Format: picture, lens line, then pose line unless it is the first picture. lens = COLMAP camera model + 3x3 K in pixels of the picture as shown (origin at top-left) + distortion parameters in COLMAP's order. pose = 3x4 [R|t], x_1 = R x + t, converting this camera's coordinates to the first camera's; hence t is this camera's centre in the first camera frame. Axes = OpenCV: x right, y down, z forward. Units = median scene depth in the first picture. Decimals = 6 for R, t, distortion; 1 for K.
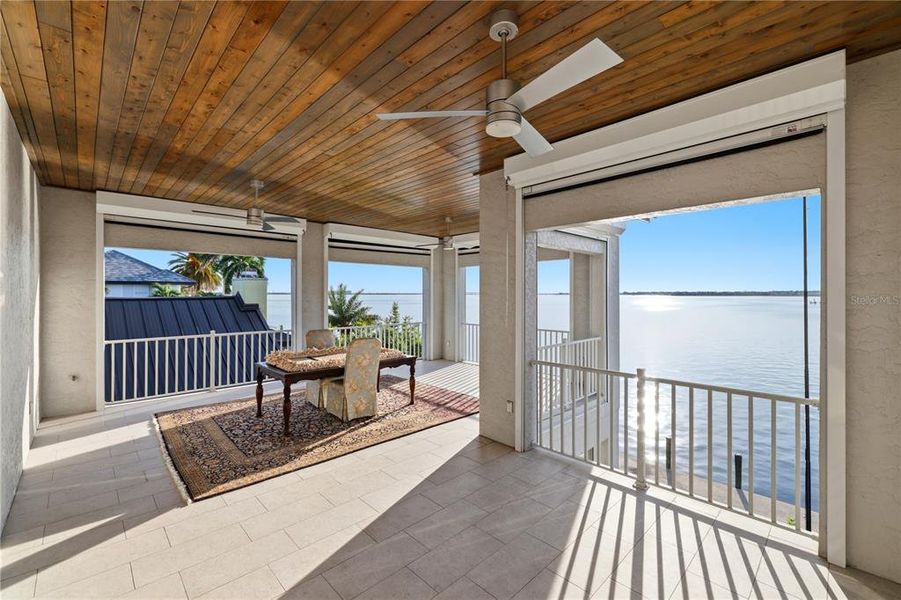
lens RADIAL K [[378.0, 0, 449.7], [0, 378.0, 293.7], [0, 0, 1]] dist [0.010288, 0.000534]
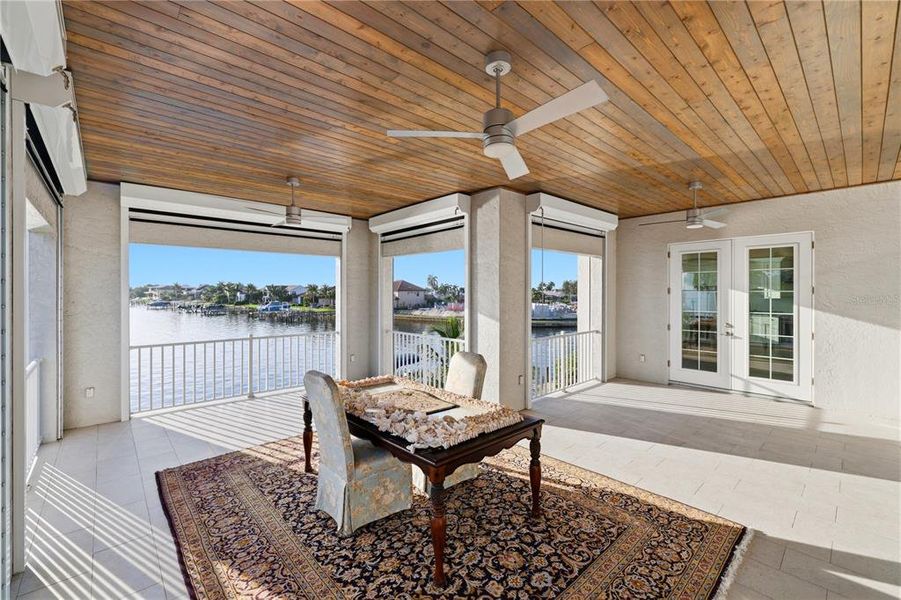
lens RADIAL K [[378.0, 0, 452.9], [0, 378.0, 295.8], [0, 0, 1]] dist [0.010288, 0.000534]
pose [[0.024049, -0.005332, 0.999697, -1.195664], [0.014019, 0.999889, 0.004995, 0.000716], [-0.999612, 0.013894, 0.024121, 1.259466]]
